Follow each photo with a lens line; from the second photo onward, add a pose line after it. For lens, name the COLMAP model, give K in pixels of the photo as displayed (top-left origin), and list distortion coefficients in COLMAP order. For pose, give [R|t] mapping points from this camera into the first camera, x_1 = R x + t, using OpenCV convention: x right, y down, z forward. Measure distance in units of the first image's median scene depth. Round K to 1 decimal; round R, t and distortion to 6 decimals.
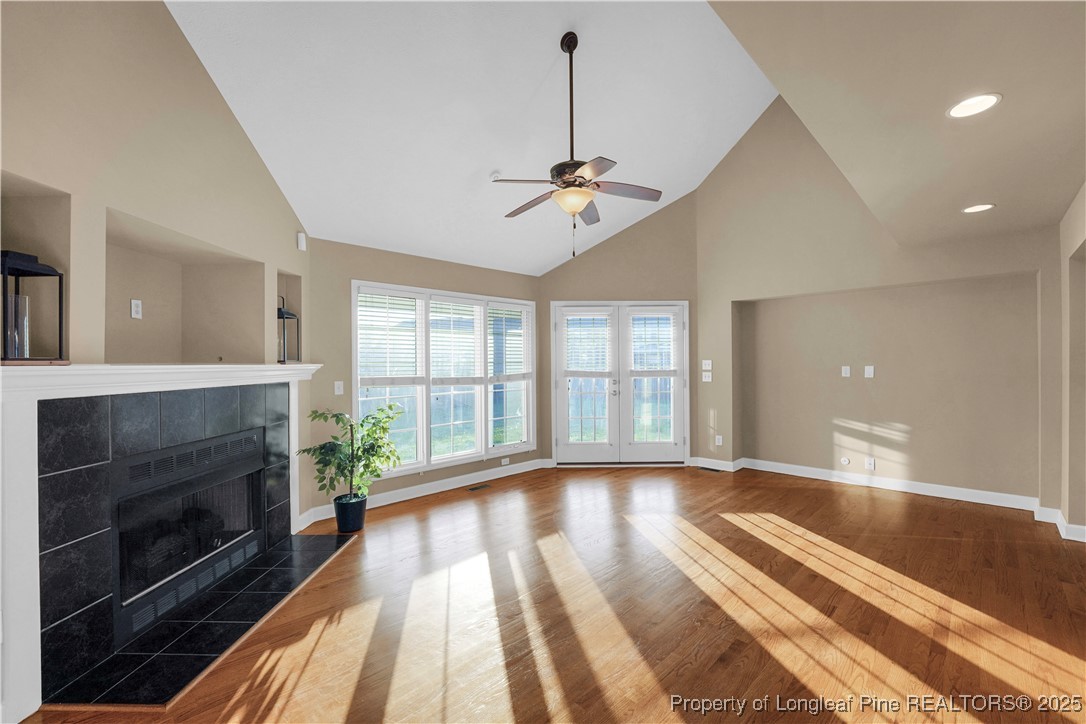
lens RADIAL K [[447.5, 0, 544.4], [0, 447.5, 362.6], [0, 0, 1]] dist [-0.020215, 0.000284]
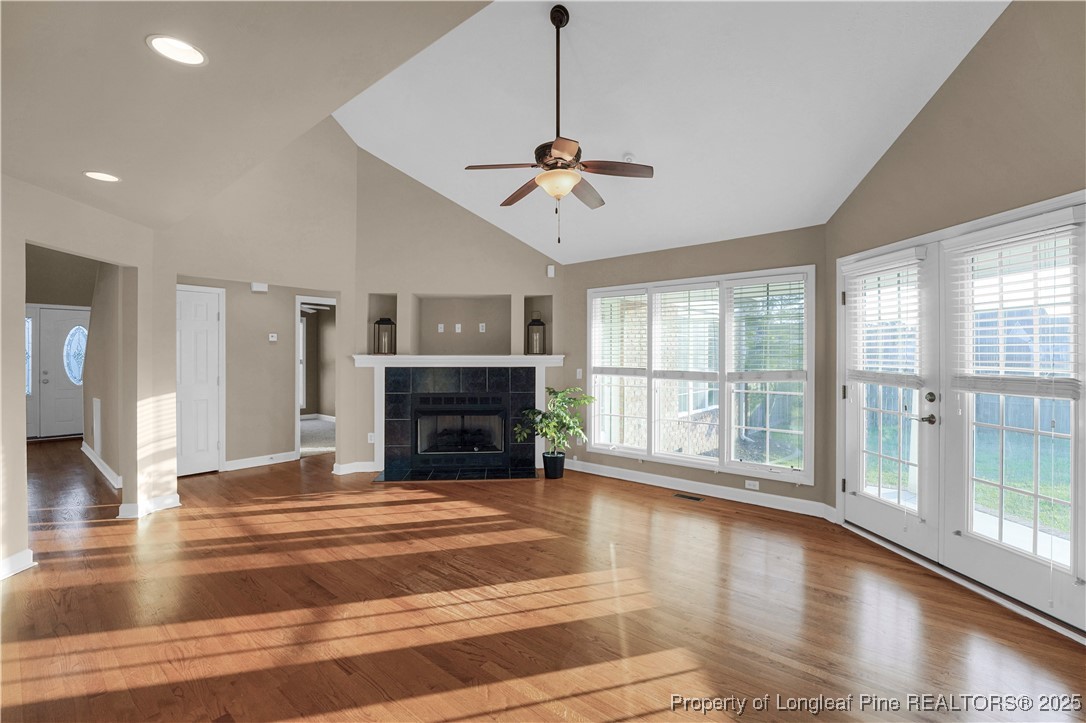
lens RADIAL K [[472.6, 0, 544.6], [0, 472.6, 354.2], [0, 0, 1]] dist [-0.018884, -0.000003]
pose [[0.094397, 0.006547, -0.995513, 0.814118], [-0.000736, 0.999979, 0.006507, -0.008881], [0.995534, 0.000118, 0.094399, 0.682315]]
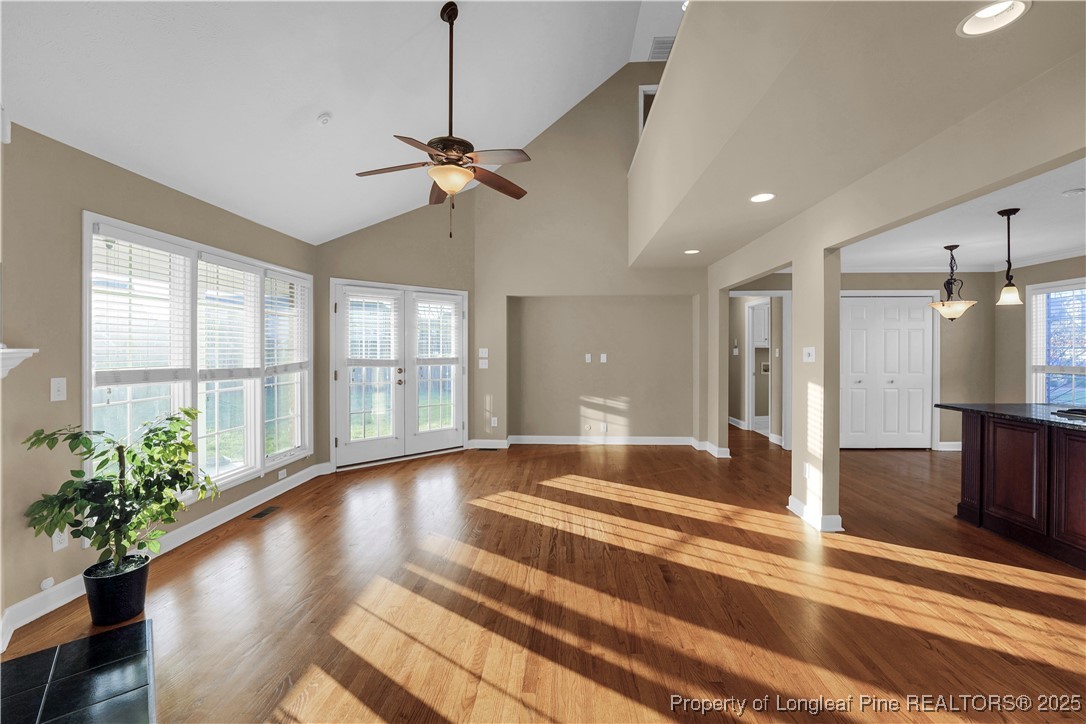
lens RADIAL K [[454.2, 0, 542.1], [0, 454.2, 350.0], [0, 0, 1]] dist [-0.018543, 0.000063]
pose [[0.741081, 0.007356, 0.671376, -0.339750], [-0.005615, 0.999973, -0.004758, 0.003343], [-0.671393, -0.000243, 0.741102, 0.119897]]
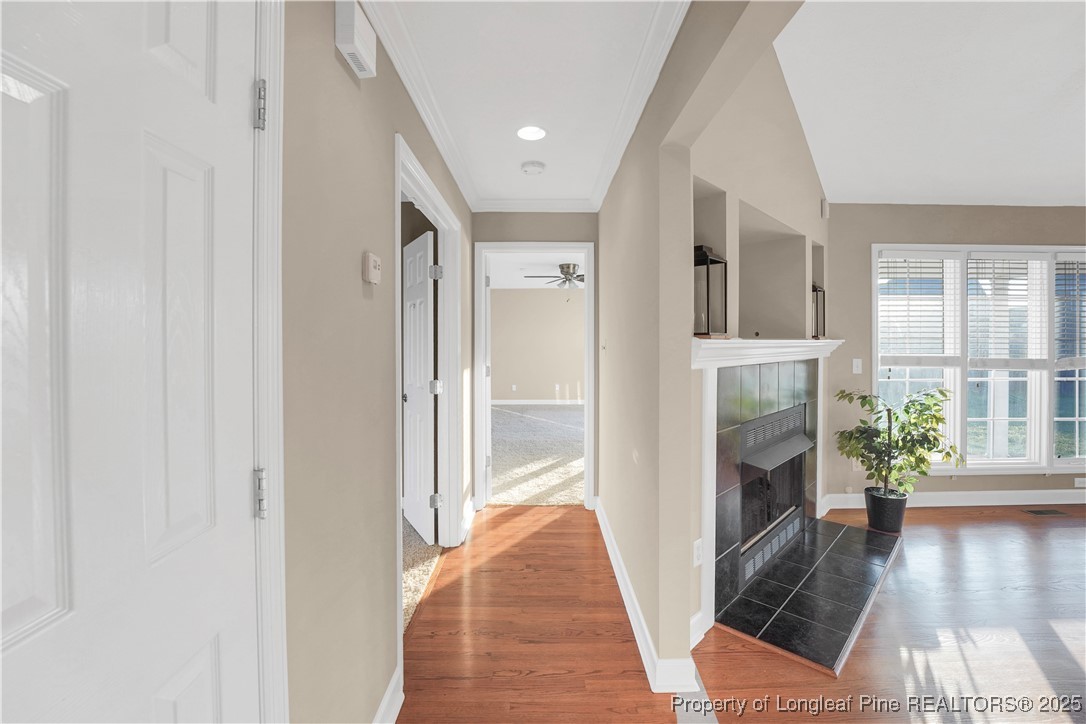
lens RADIAL K [[467.6, 0, 543.1], [0, 467.6, 343.4], [0, 0, 1]] dist [-0.019566, 0.000067]
pose [[0.718096, 0.009351, -0.695881, -0.237494], [-0.003362, 0.999945, 0.009968, 0.002905], [0.695936, -0.004819, 0.718088, -0.097463]]
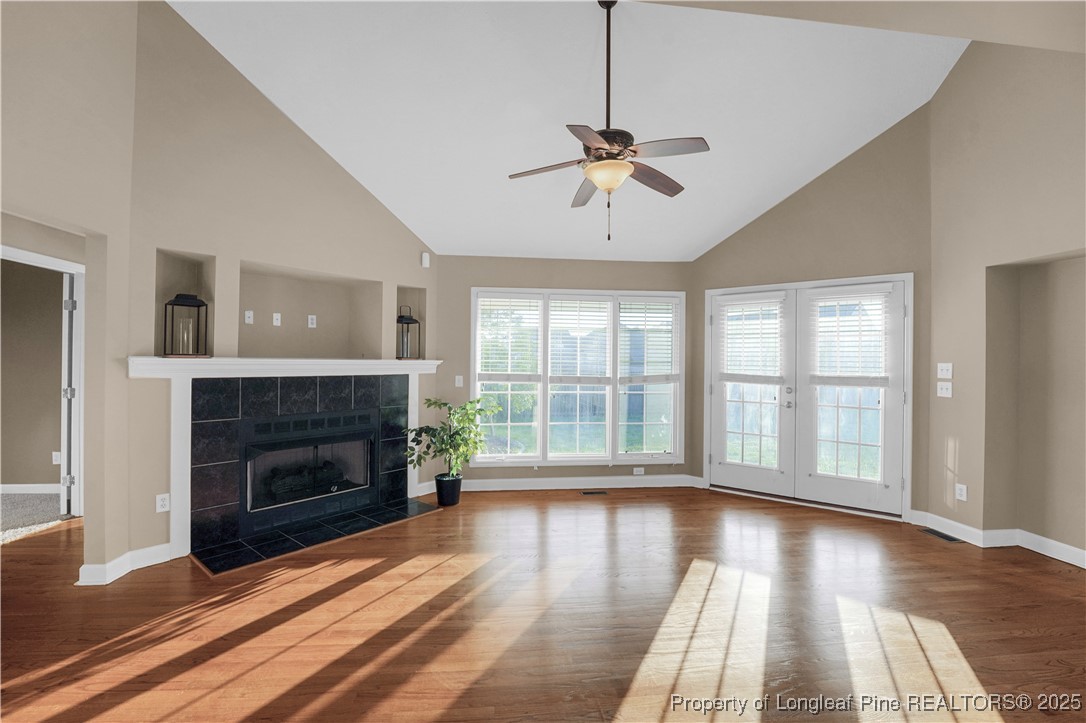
lens RADIAL K [[462.7, 0, 543.0], [0, 462.7, 361.5], [0, 0, 1]] dist [-0.024436, -0.000112]
pose [[0.781120, 0.014507, -0.624212, 0.409653], [-0.014670, 0.999880, 0.004880, -0.003670], [0.624209, 0.005345, 0.781239, 0.174254]]
